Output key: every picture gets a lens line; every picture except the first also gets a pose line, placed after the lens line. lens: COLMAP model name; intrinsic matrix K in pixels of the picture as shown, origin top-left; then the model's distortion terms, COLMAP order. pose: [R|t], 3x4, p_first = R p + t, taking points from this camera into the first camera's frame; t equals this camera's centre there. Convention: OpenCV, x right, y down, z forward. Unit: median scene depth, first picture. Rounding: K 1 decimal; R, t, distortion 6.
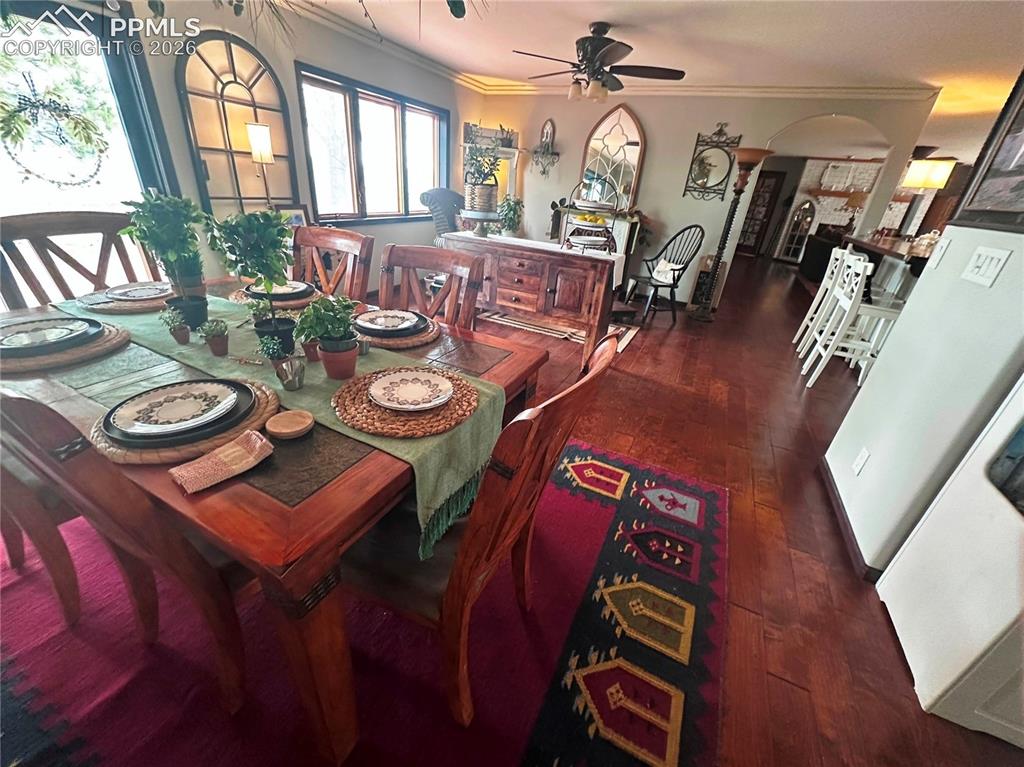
lens RADIAL K [[408.4, 0, 508.8], [0, 408.4, 382.3], [0, 0, 1]] dist [0.003931, 0.000196]
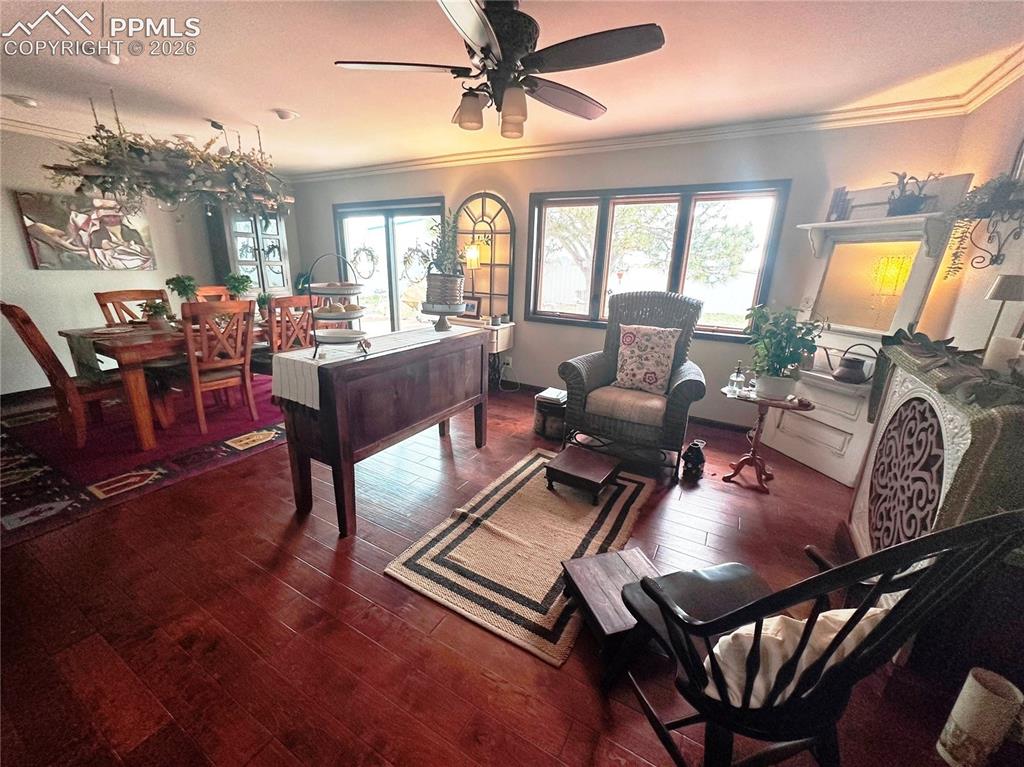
lens RADIAL K [[408.4, 0, 510.3], [0, 408.4, 384.3], [0, 0, 1]] dist [0.003931, 0.000196]
pose [[-0.052217, 0.211215, -0.976044, 0.815868], [-0.474143, 0.854945, 0.210375, -0.518986], [0.878898, 0.473769, 0.055504, 1.147136]]
